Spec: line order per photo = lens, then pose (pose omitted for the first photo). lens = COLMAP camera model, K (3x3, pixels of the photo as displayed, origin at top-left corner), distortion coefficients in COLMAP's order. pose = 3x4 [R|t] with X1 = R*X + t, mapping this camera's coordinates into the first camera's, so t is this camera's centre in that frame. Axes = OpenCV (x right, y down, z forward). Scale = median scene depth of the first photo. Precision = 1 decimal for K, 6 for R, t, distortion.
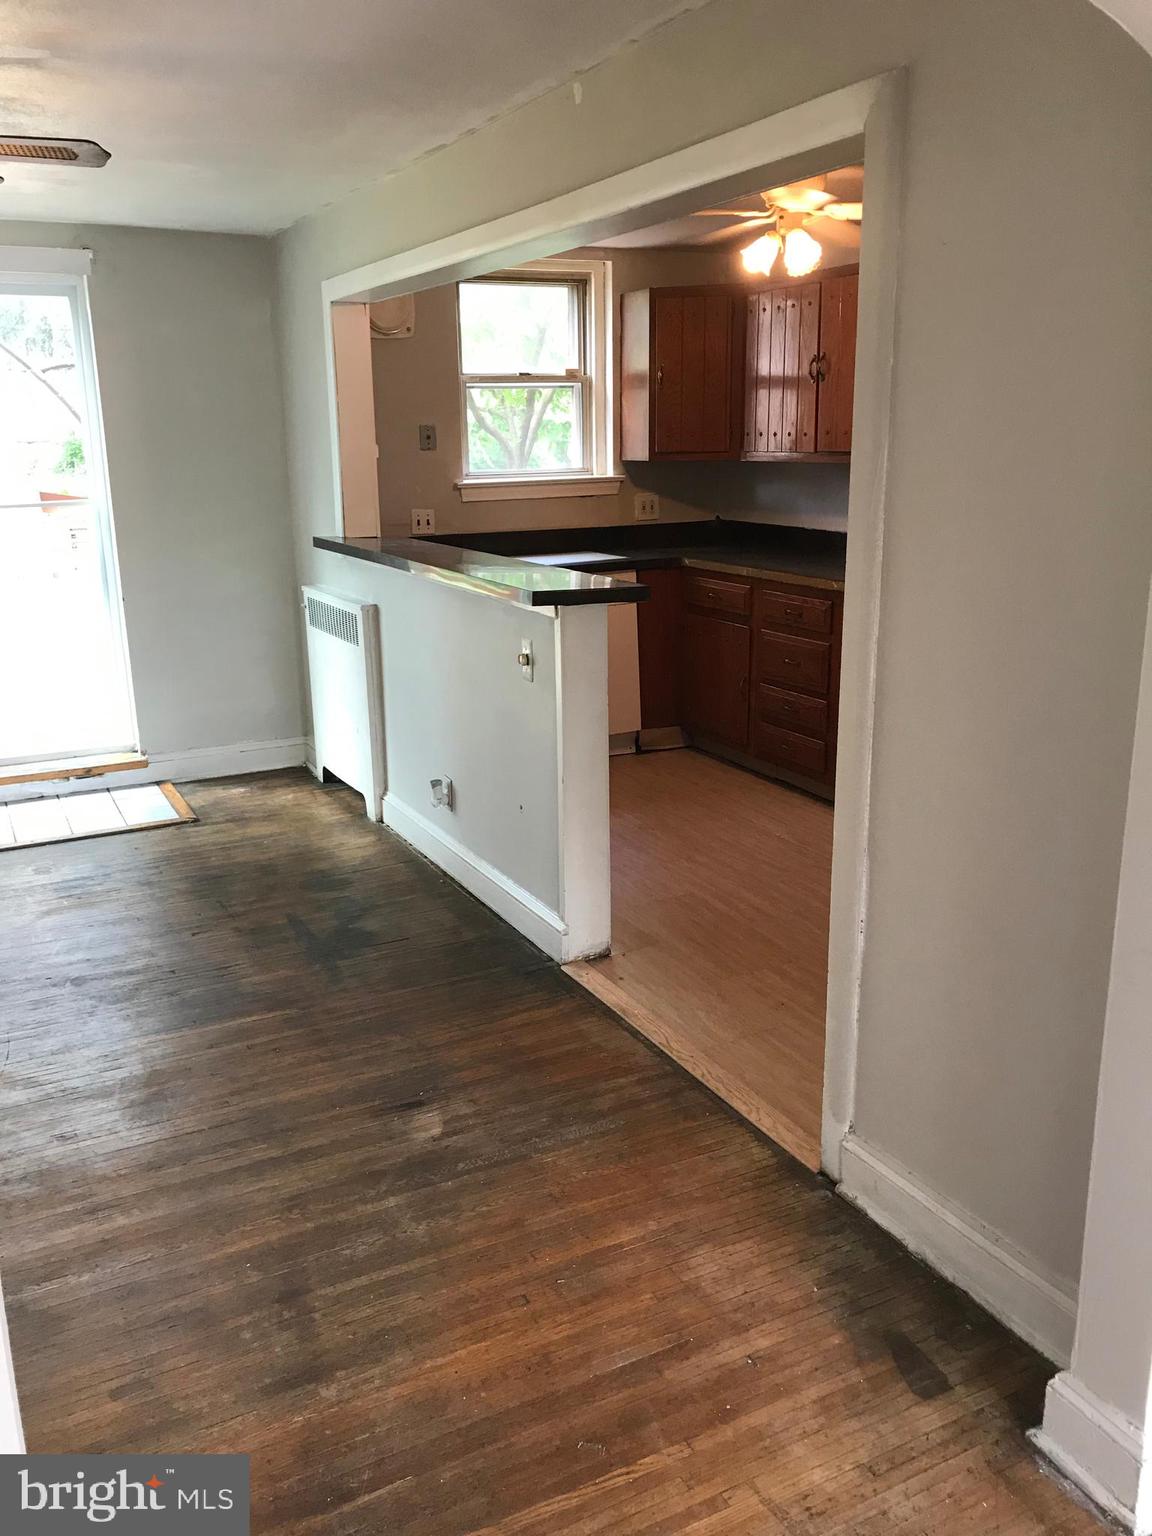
lens RADIAL K [[1262.6, 0, 573.3], [0, 1262.6, 766.0], [0, 0, 1]] dist [0.031281, -0.027833]
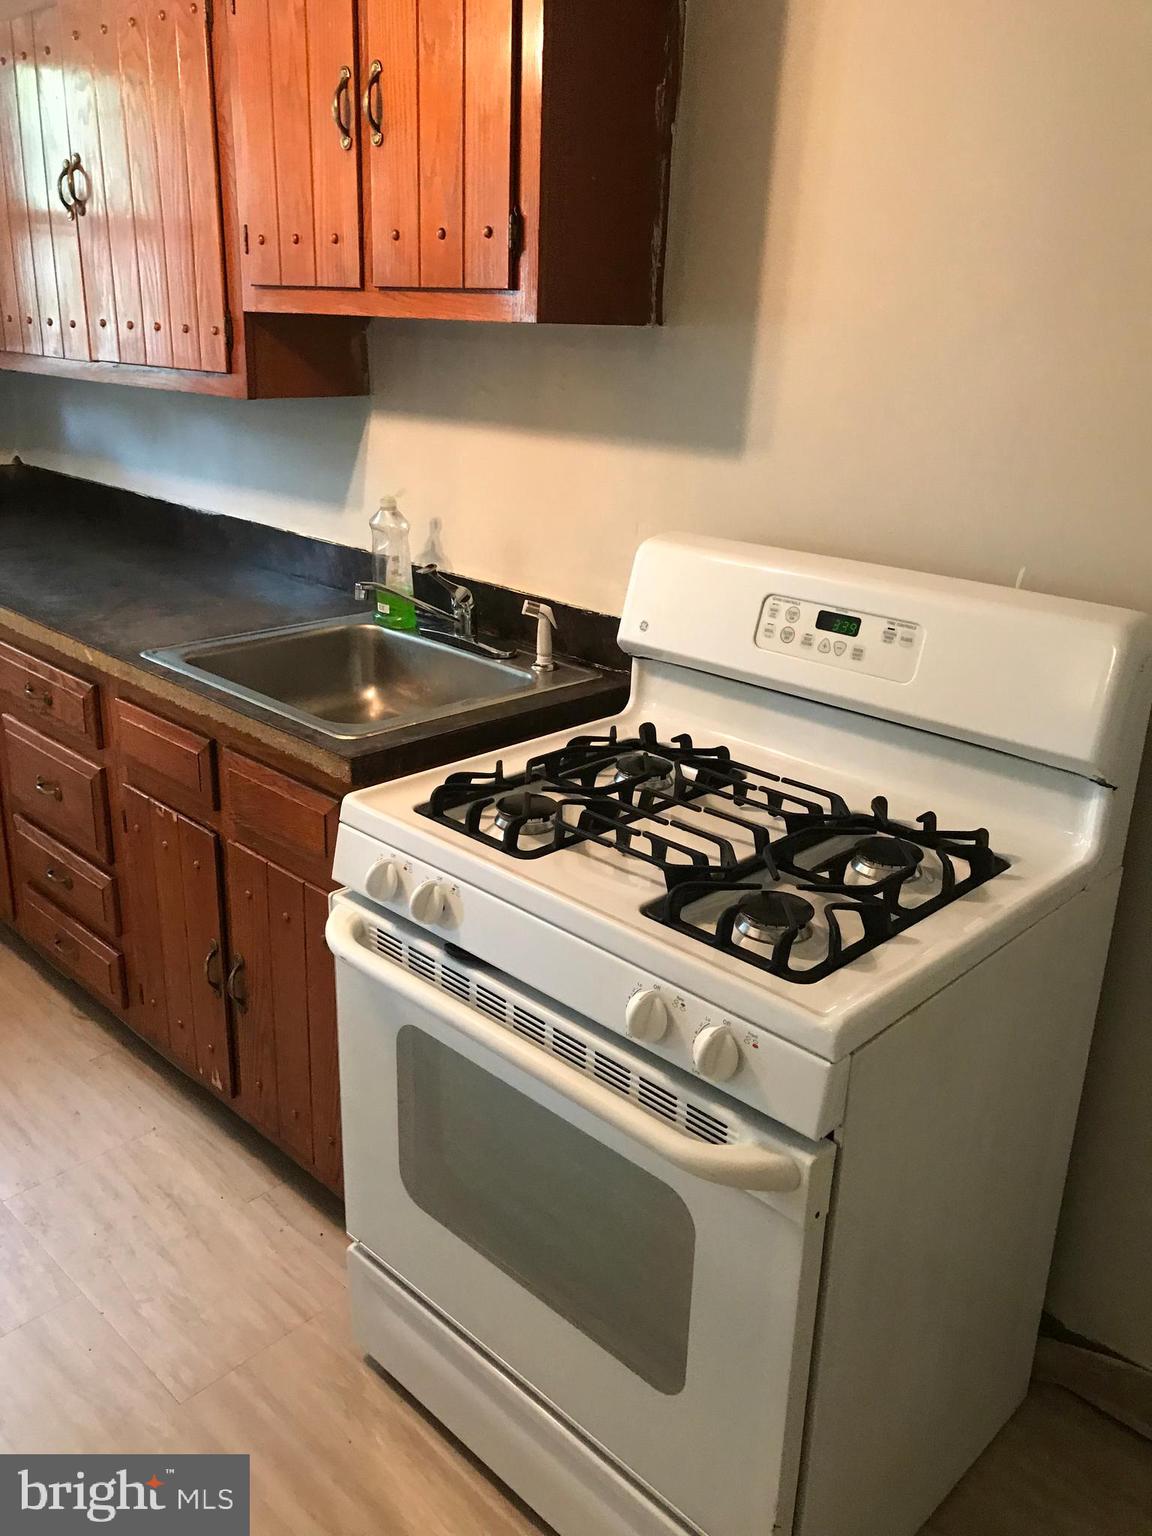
lens RADIAL K [[1262.6, 0, 574.9], [0, 1262.6, 758.4], [0, 0, 1]] dist [0.031281, -0.027833]
pose [[0.950814, -0.061041, 0.303689, 0.213542], [0.035352, 0.995369, 0.089388, -0.128504], [-0.307739, -0.074255, 0.948569, 0.448179]]
